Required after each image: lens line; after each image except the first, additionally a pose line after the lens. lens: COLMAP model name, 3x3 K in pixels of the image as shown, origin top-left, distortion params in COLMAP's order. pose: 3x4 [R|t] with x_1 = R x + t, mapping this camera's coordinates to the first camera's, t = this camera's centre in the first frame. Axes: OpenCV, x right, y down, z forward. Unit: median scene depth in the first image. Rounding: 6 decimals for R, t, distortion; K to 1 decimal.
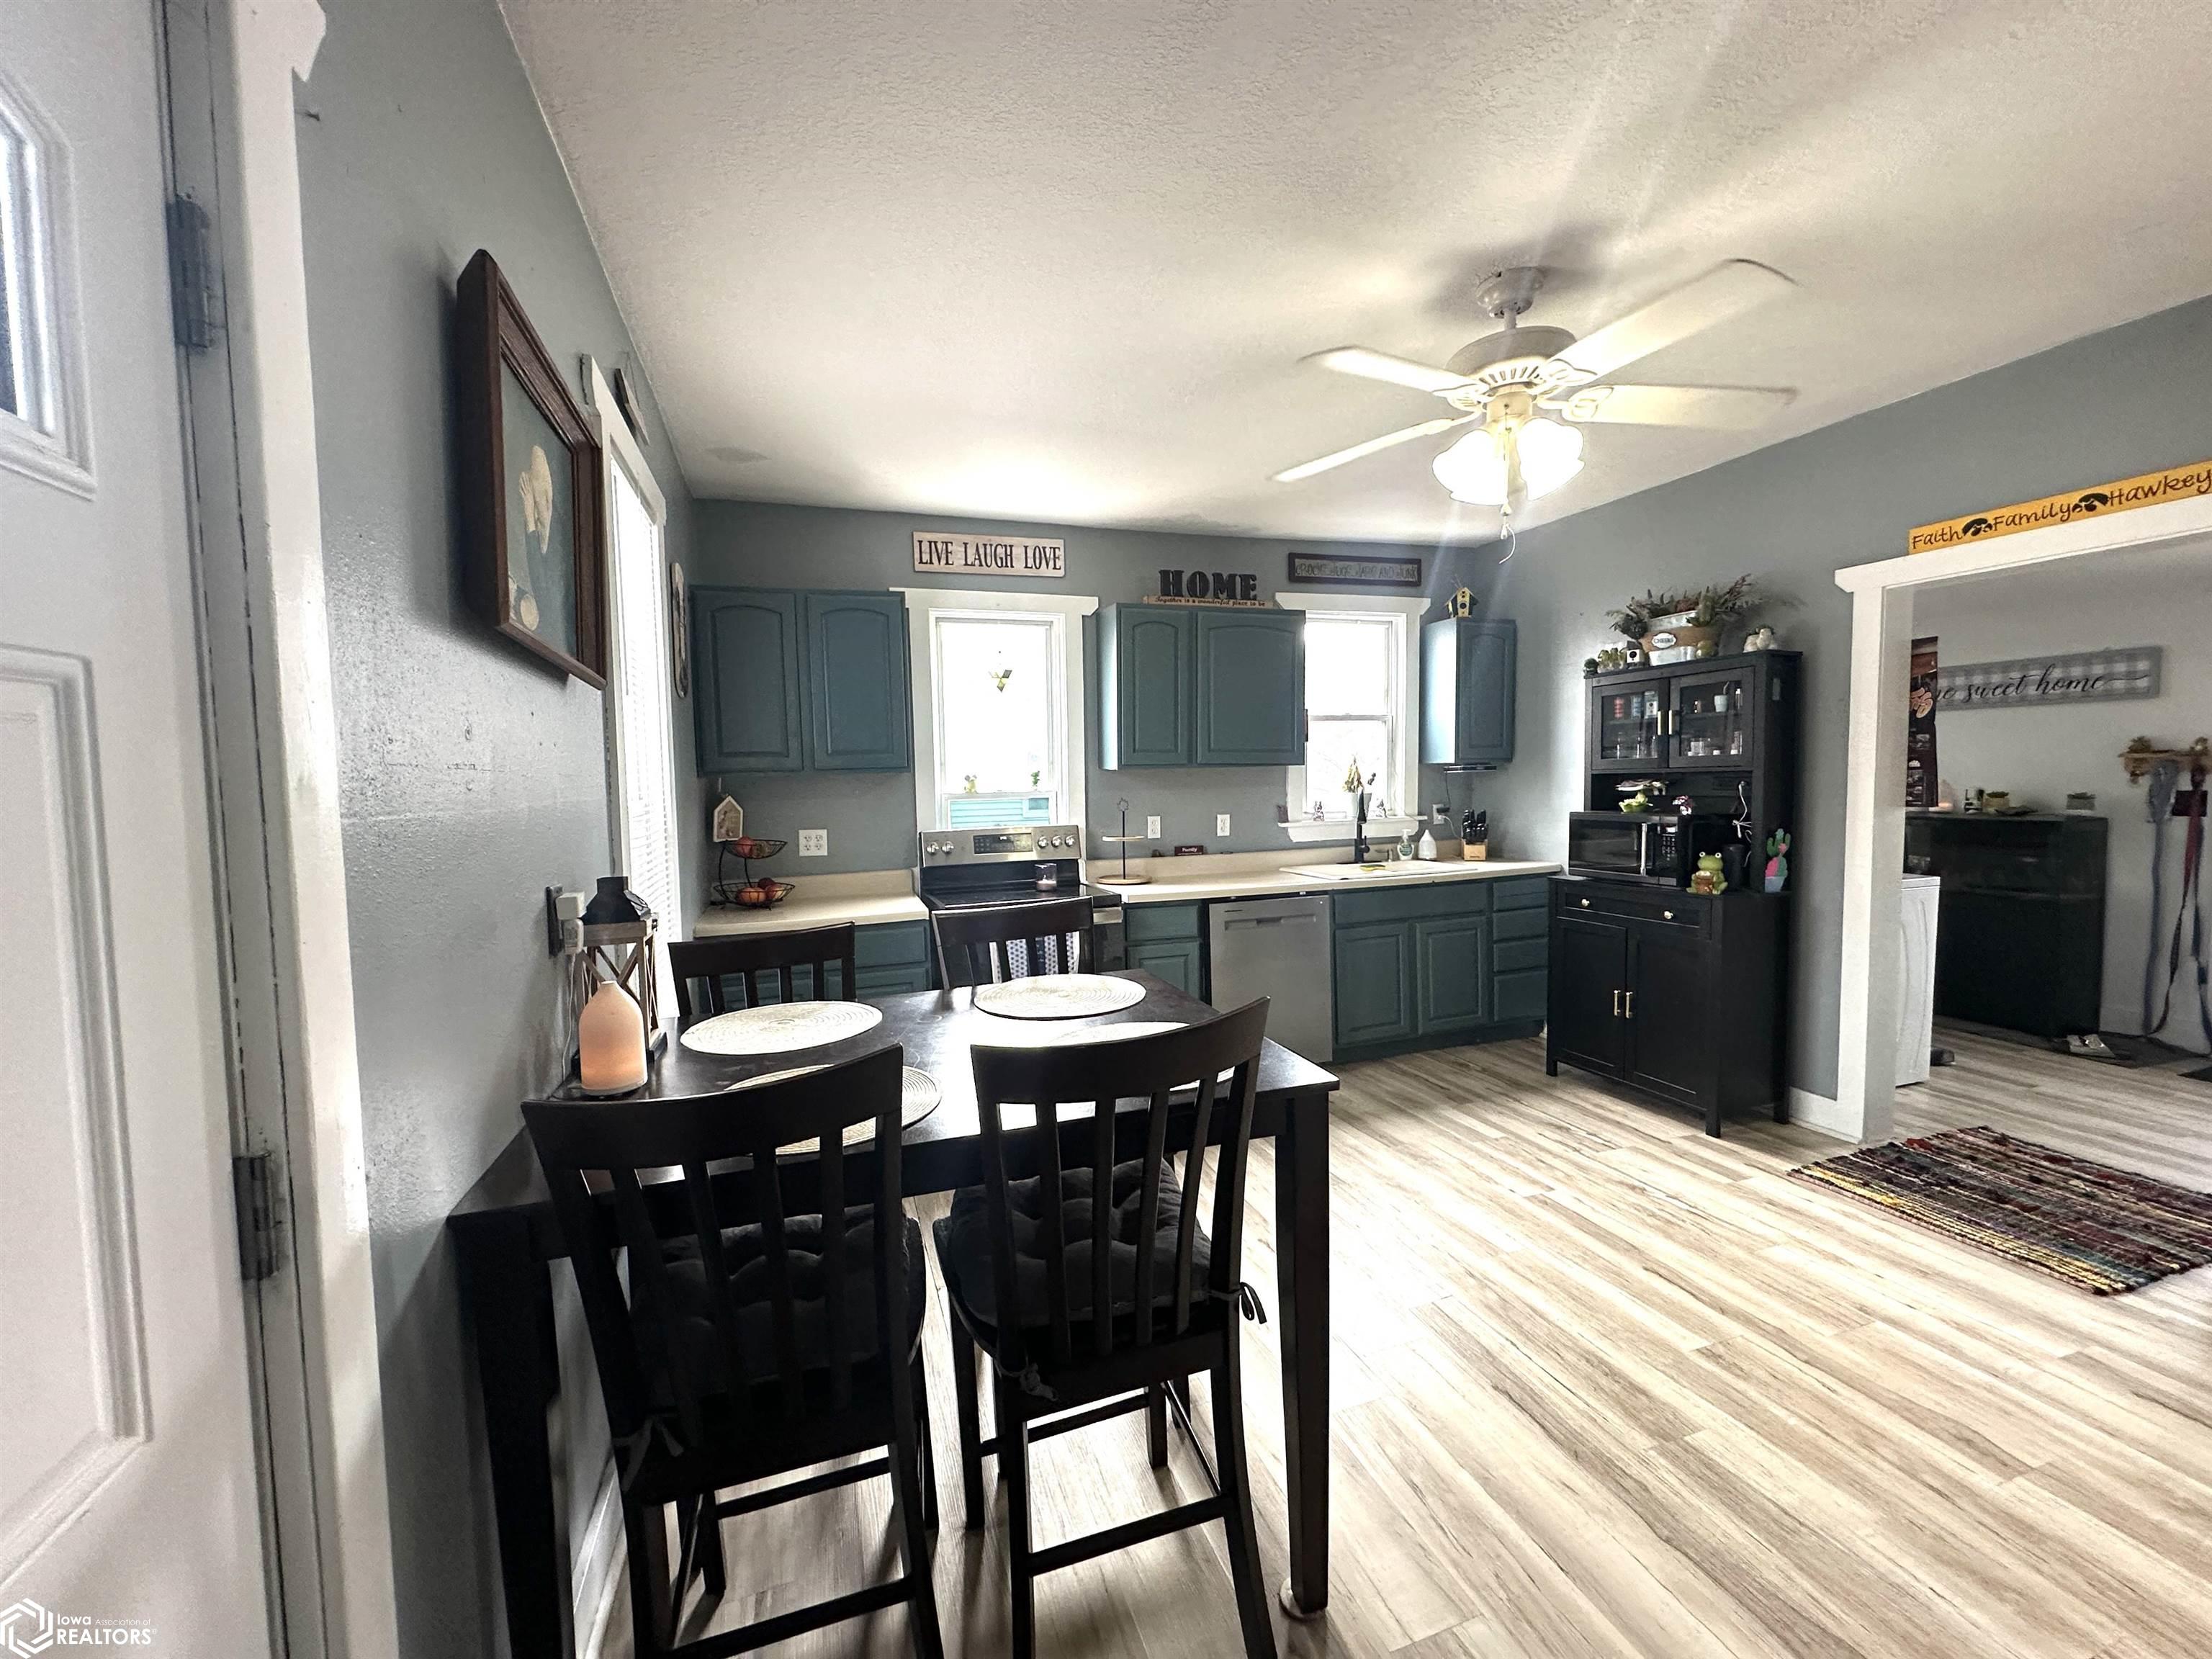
lens RADIAL K [[882.9, 0, 1106.0], [0, 882.9, 829.5], [0, 0, 1]] dist [-0.000104, 0.000320]
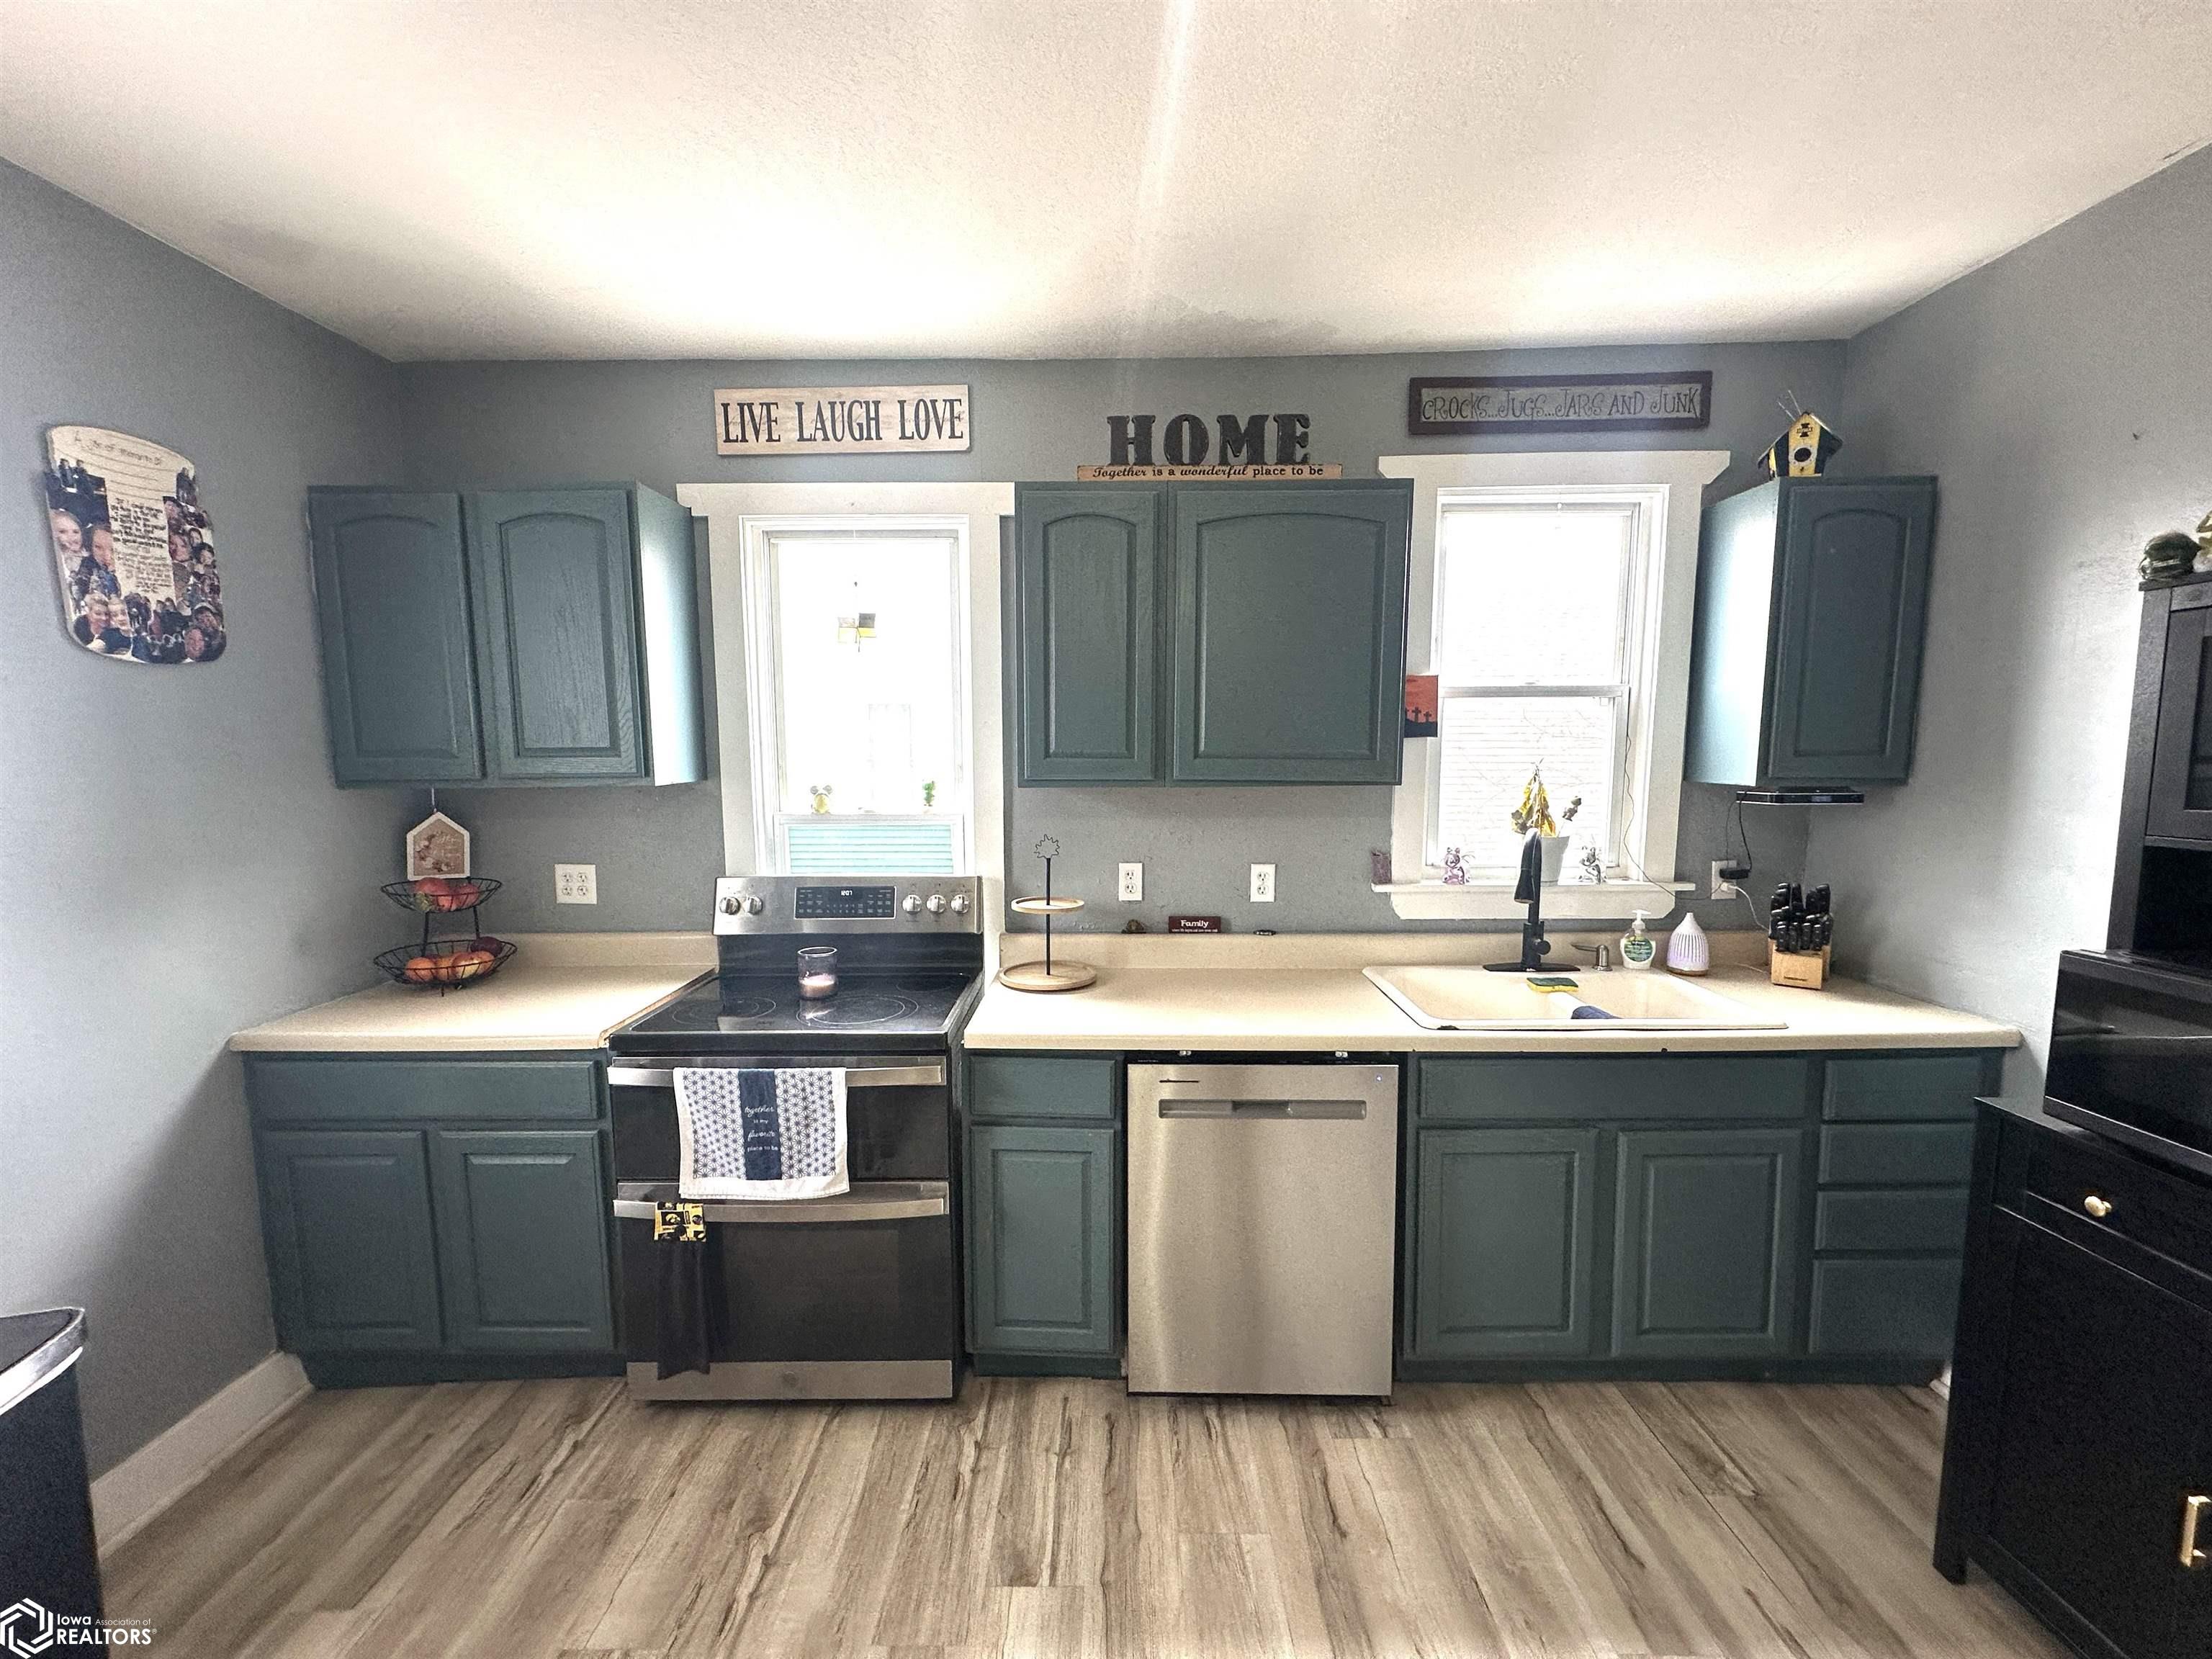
lens RADIAL K [[879.6, 0, 1106.0], [0, 879.6, 829.5], [0, 0, 1]] dist [-0.000404, 0.000125]
pose [[0.944694, 0.050366, -0.324062, 0.229401], [-0.038366, 0.998325, 0.043315, -0.062597], [0.325701, -0.028486, 0.945044, 0.455829]]
